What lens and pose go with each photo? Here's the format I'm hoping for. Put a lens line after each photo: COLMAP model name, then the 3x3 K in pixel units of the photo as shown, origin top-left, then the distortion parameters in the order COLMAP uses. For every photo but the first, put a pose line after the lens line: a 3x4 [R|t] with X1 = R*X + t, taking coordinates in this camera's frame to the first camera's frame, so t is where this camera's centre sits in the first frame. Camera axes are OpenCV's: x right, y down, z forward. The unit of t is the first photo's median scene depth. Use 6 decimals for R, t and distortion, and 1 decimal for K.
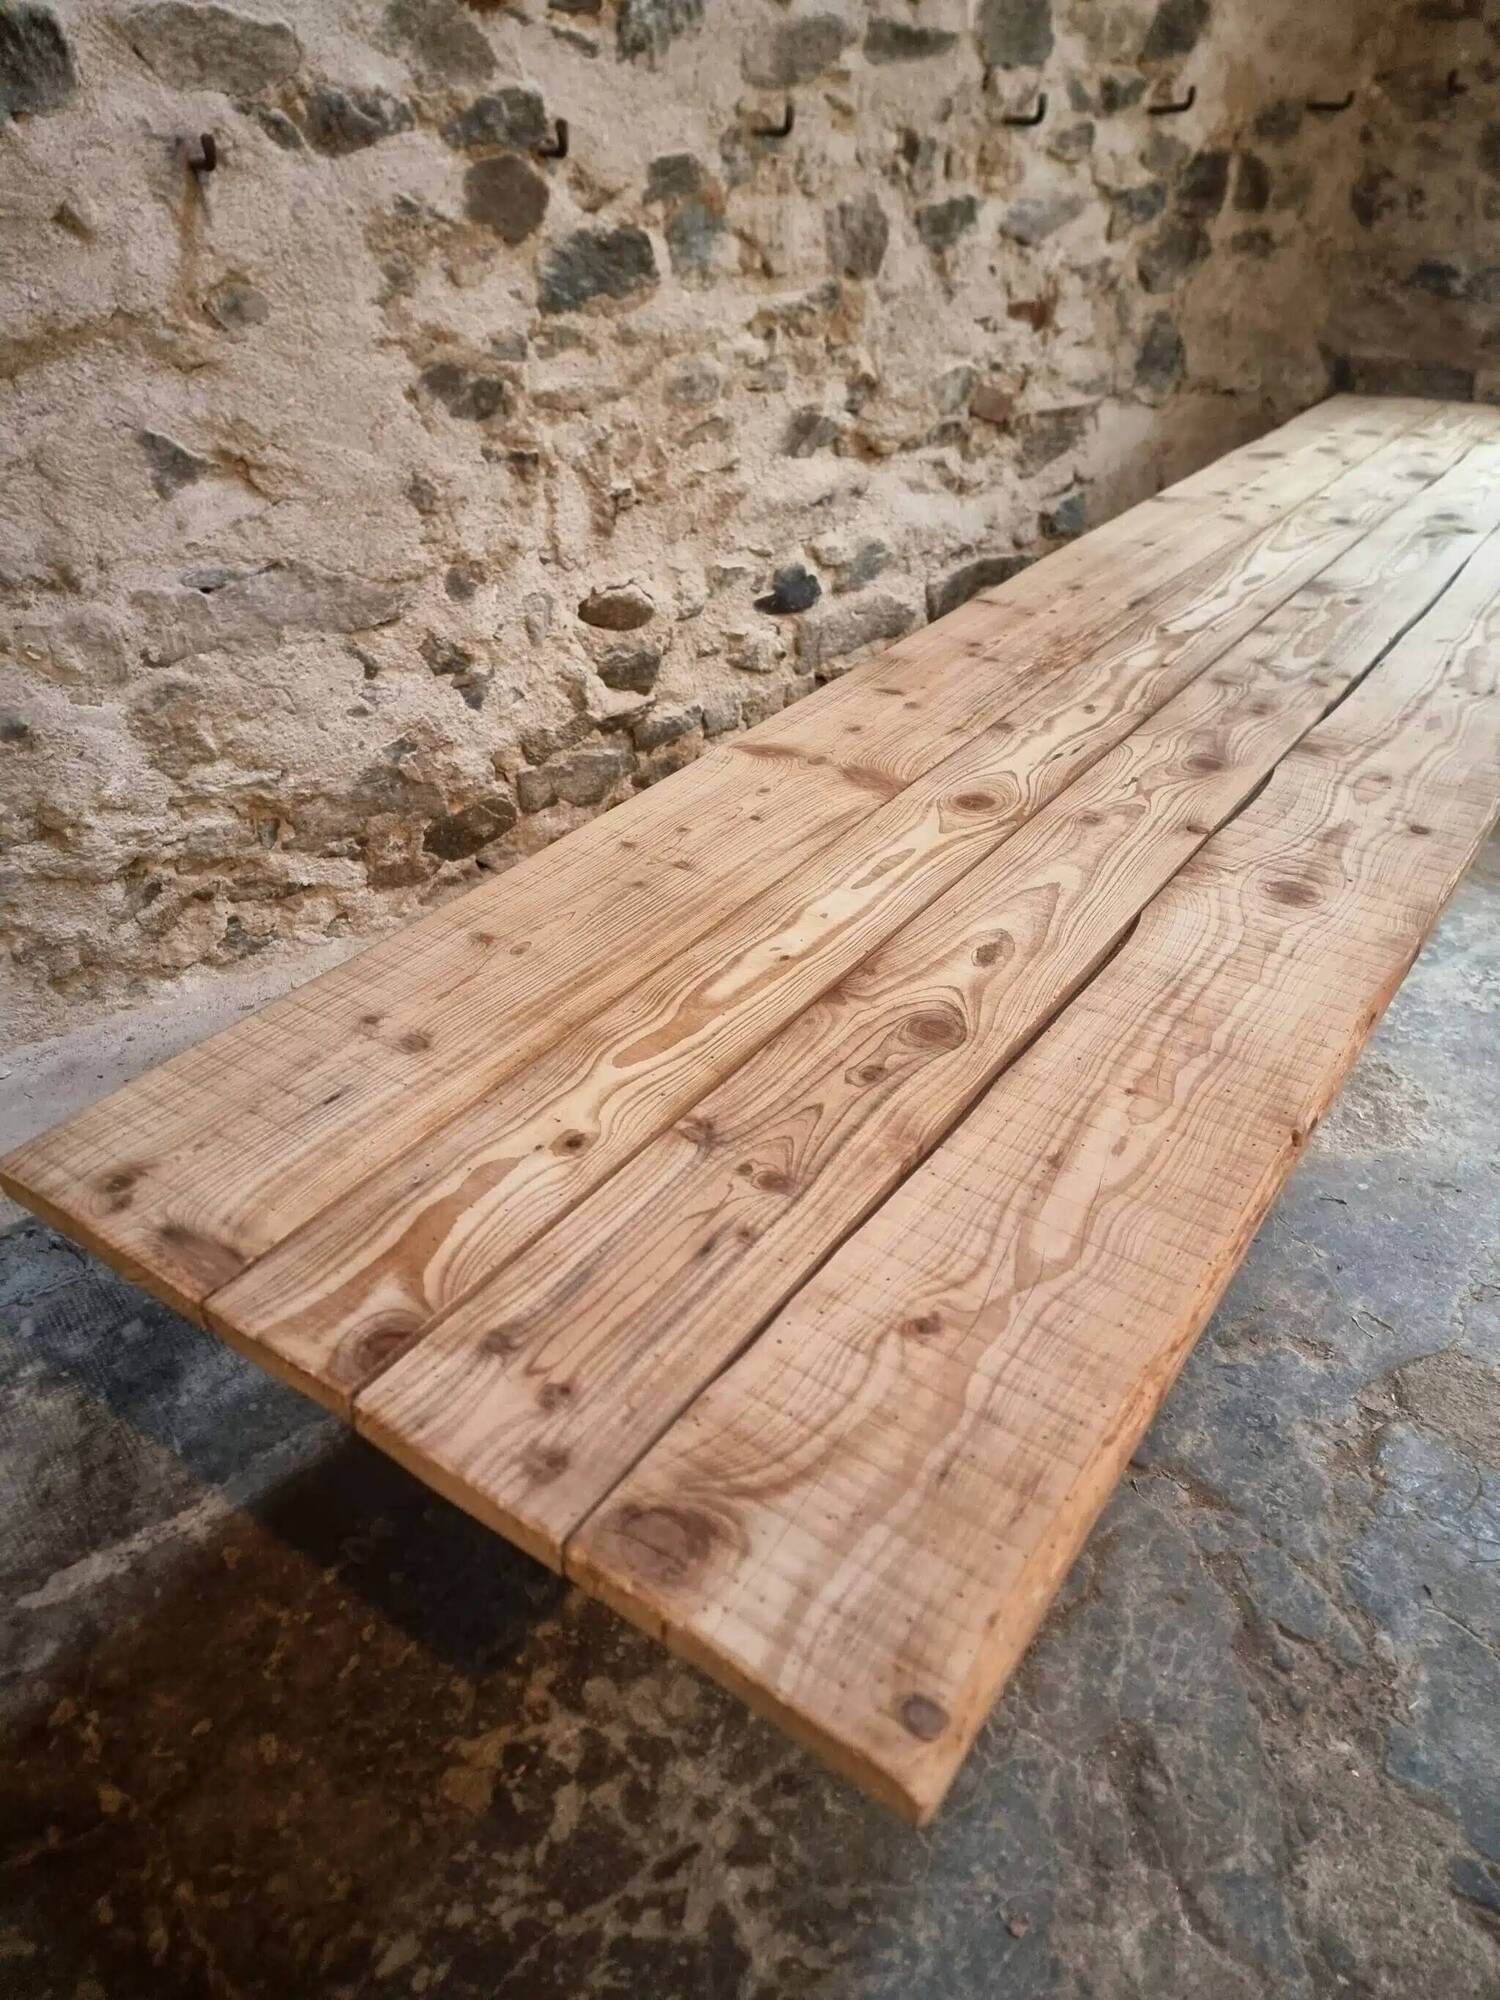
lens RADIAL K [[1387.5, 0, 728.9], [0, 1387.5, 996.8], [0, 0, 1]] dist [0.058251, -0.055094]
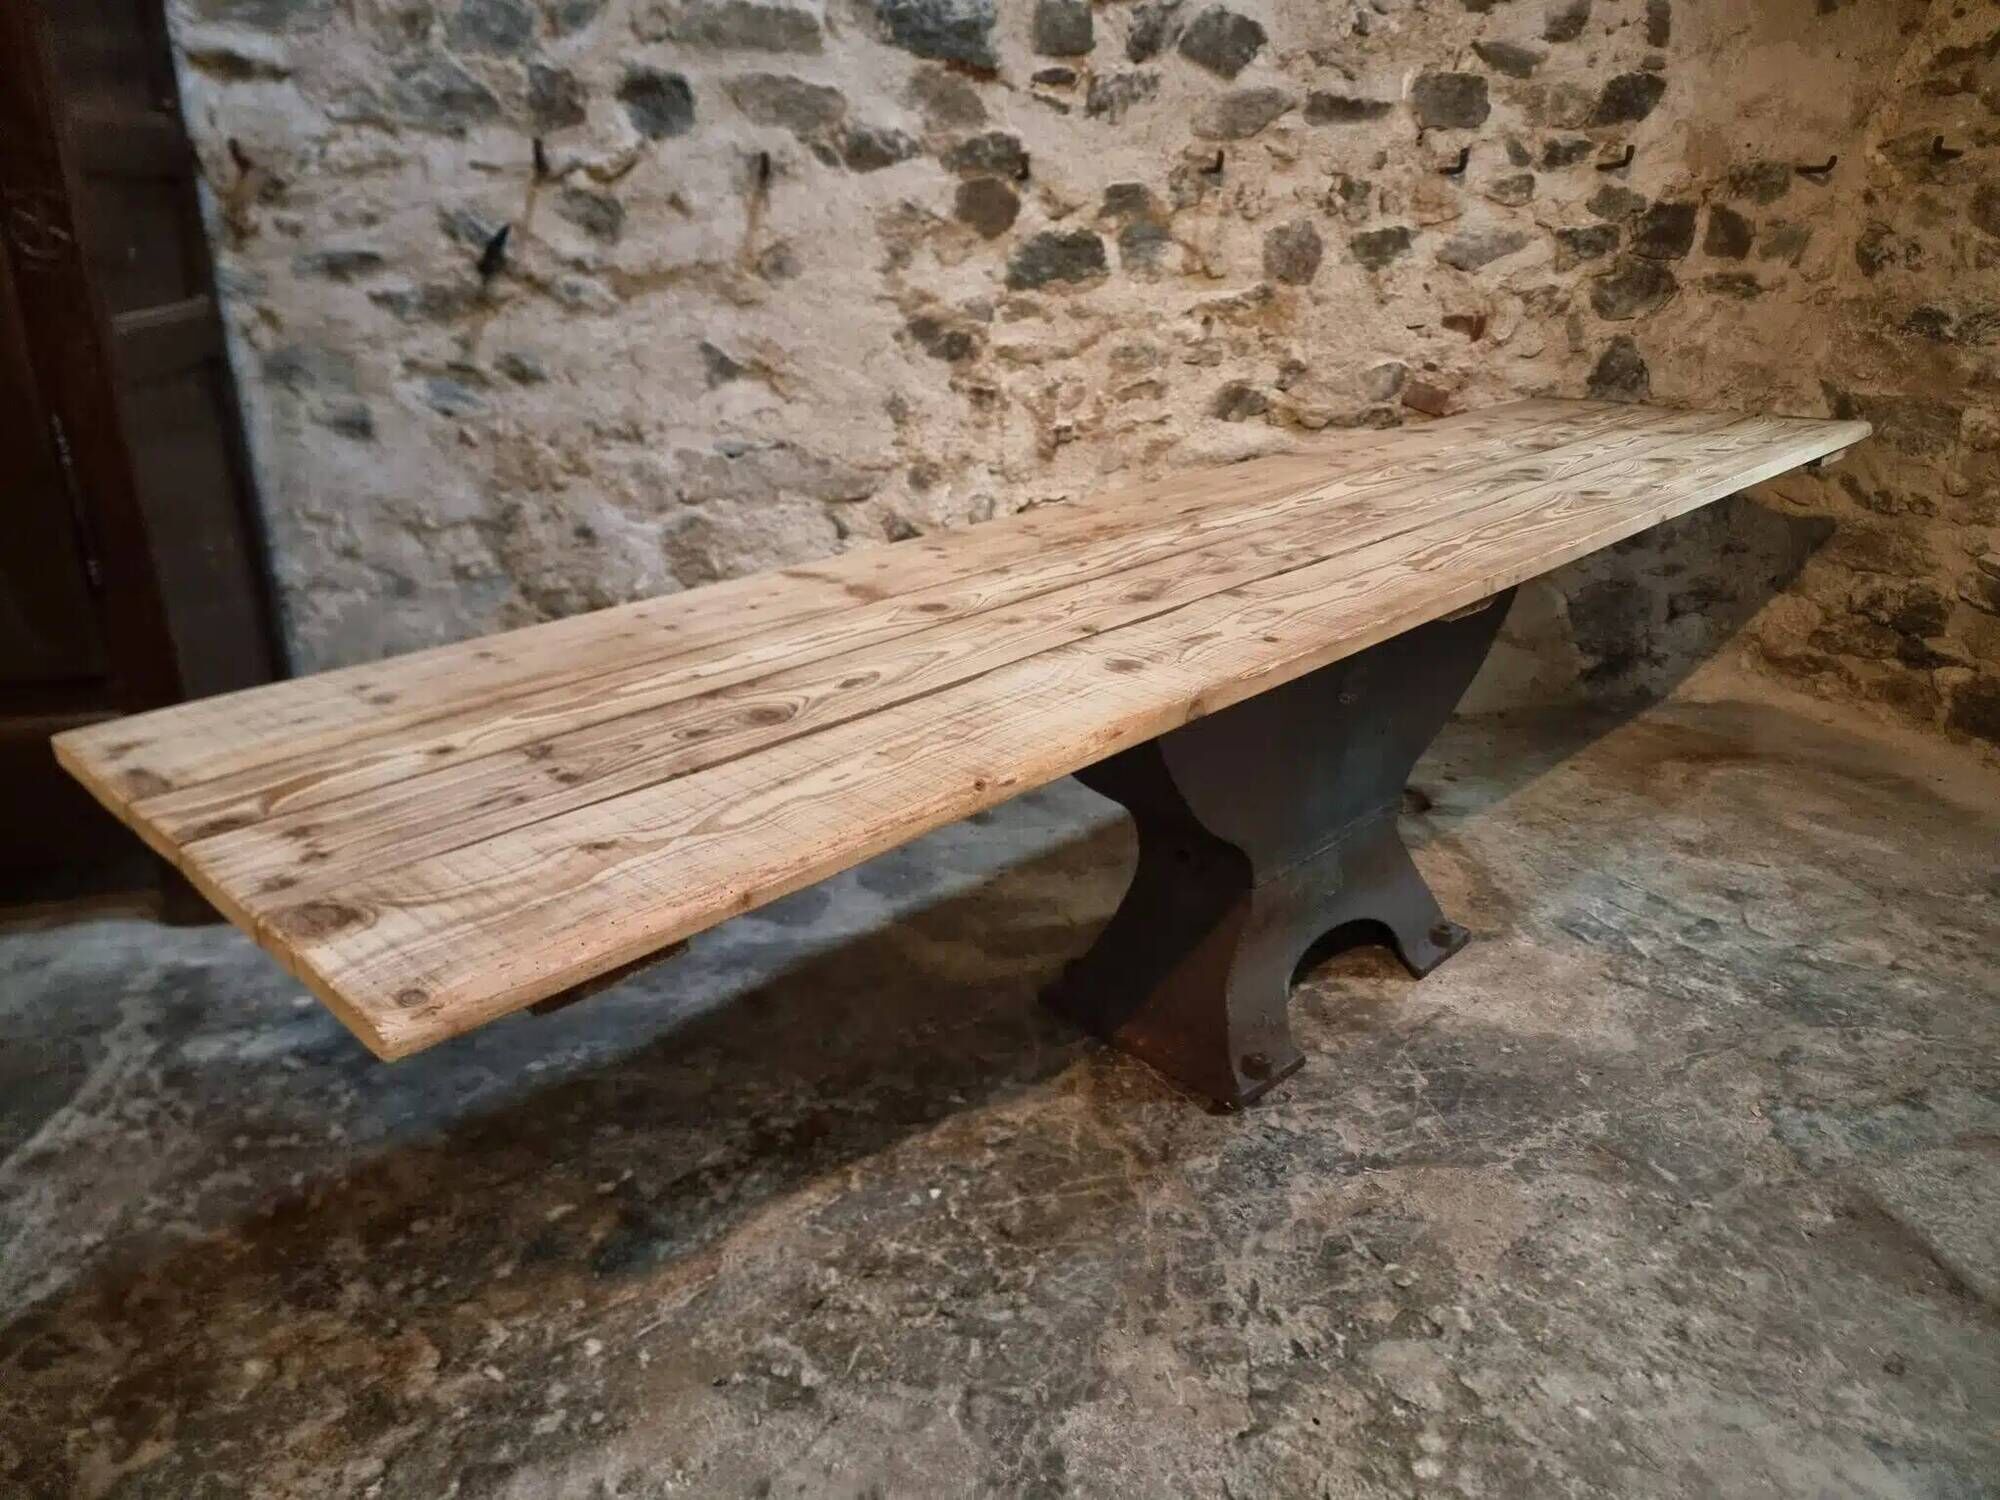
lens RADIAL K [[1394.5, 0, 999.0], [0, 1394.5, 779.6], [0, 0, 1]] dist [0.065729, -0.063825]
pose [[0.926604, 0.157681, -0.341382, 0.372706], [-0.219944, 0.963613, -0.151905, 0.161601], [0.305007, 0.215841, 0.927569, -0.137364]]
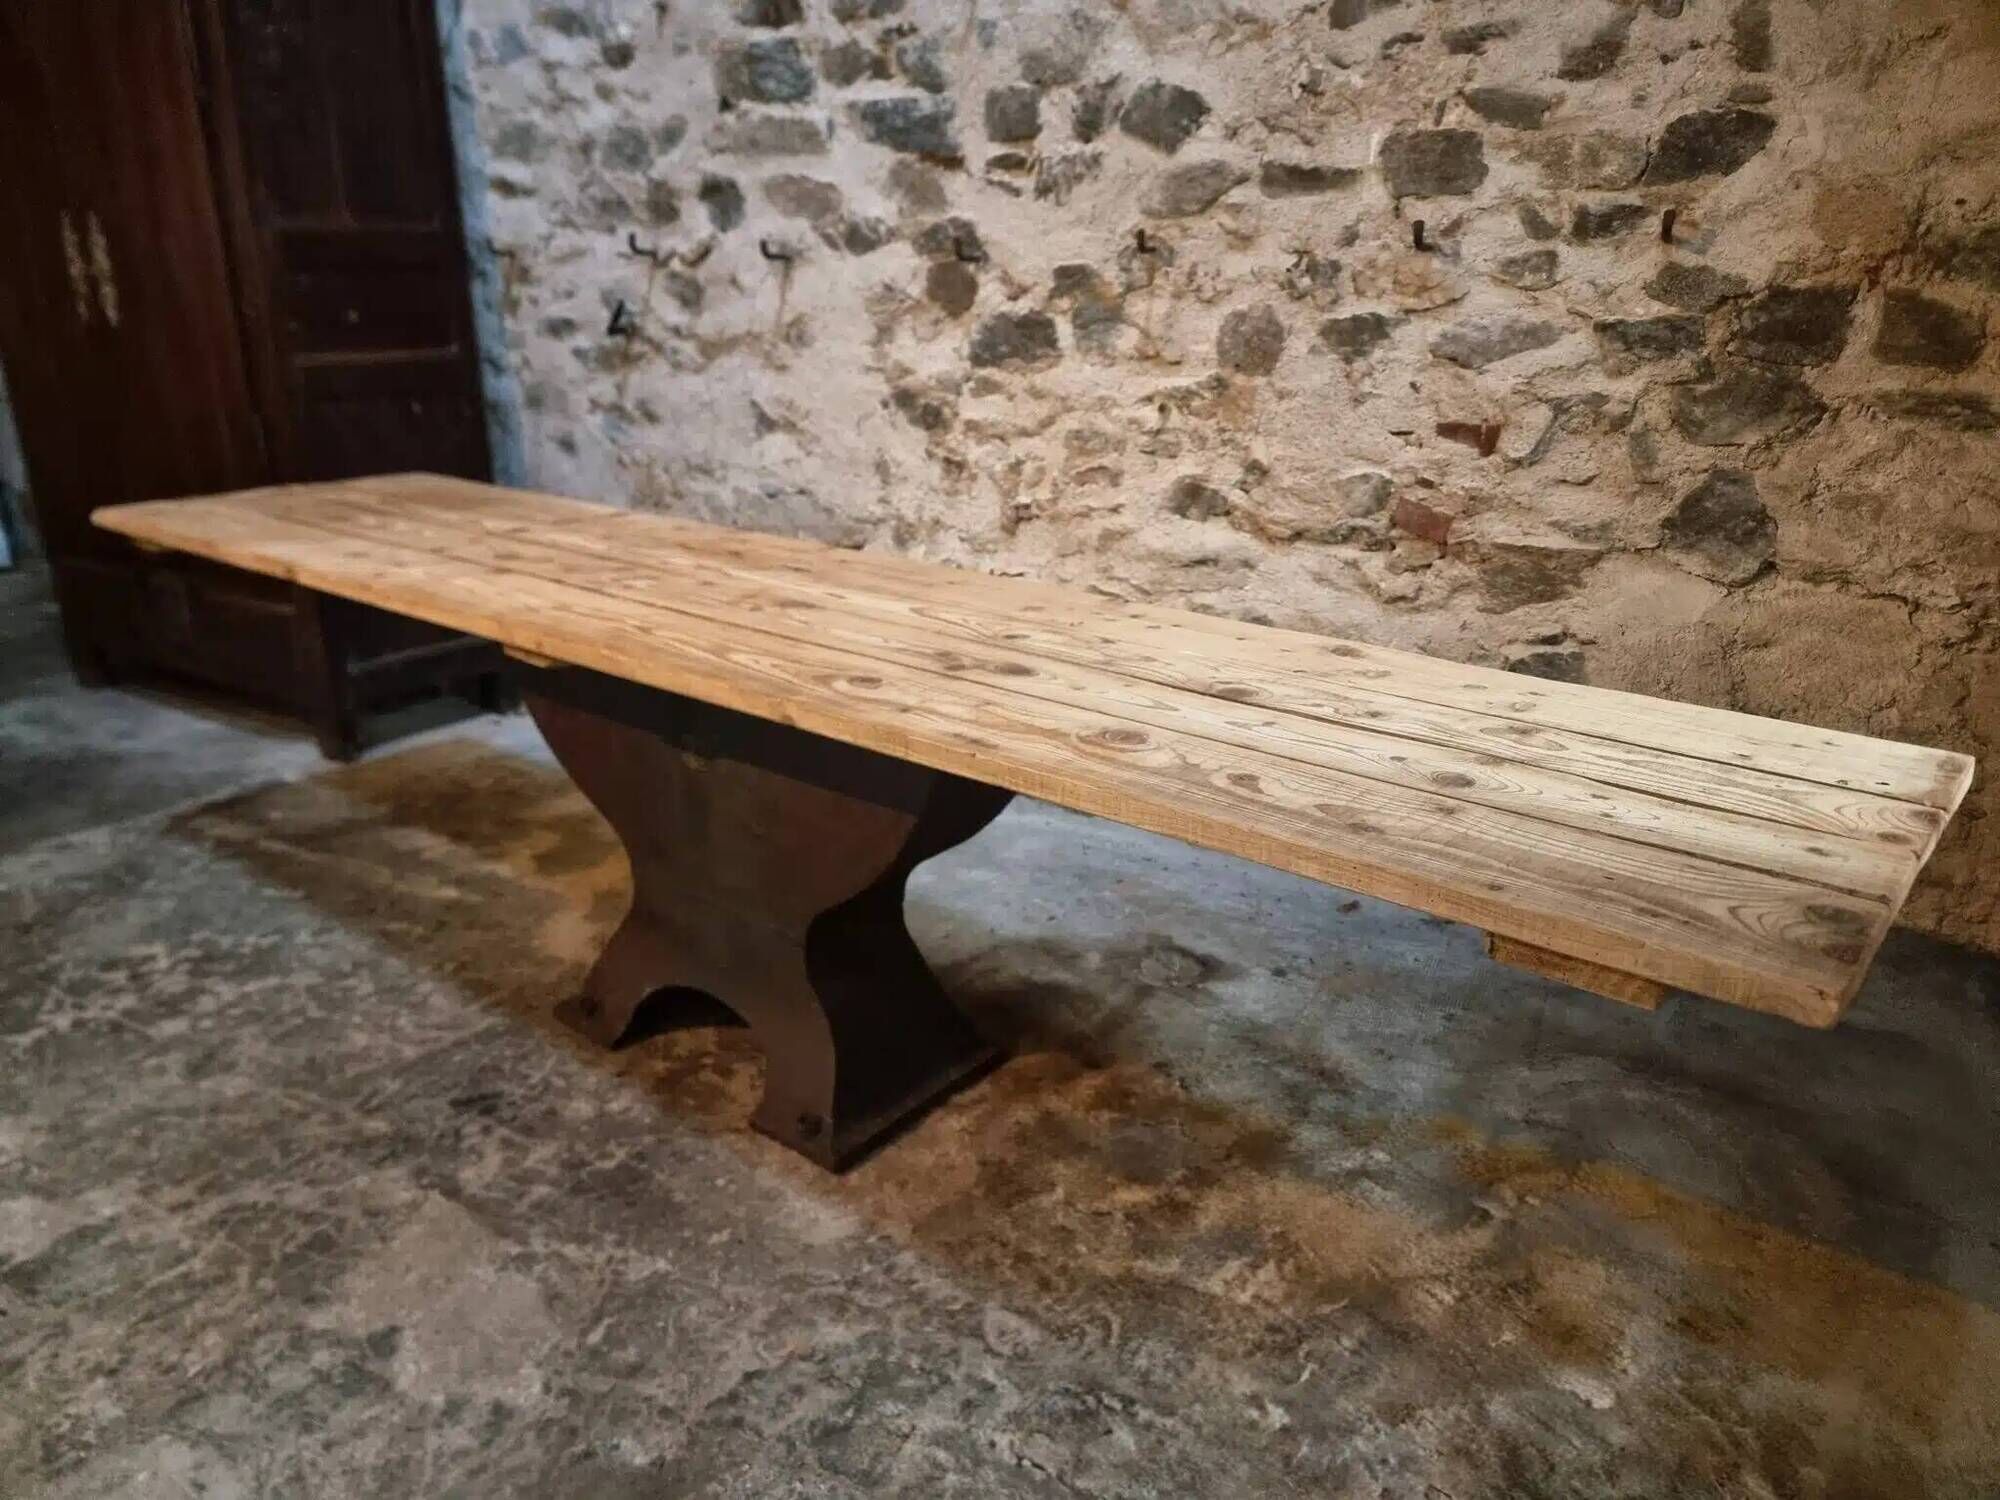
lens RADIAL K [[1399.1, 0, 994.3], [0, 1399.1, 767.5], [0, 0, 1]] dist [0.072447, -0.066043]
pose [[0.407454, 0.318473, -0.855895, 1.129288], [-0.507001, 0.858405, 0.078046, -0.255947], [0.759559, 0.402140, 0.511227, 0.449878]]
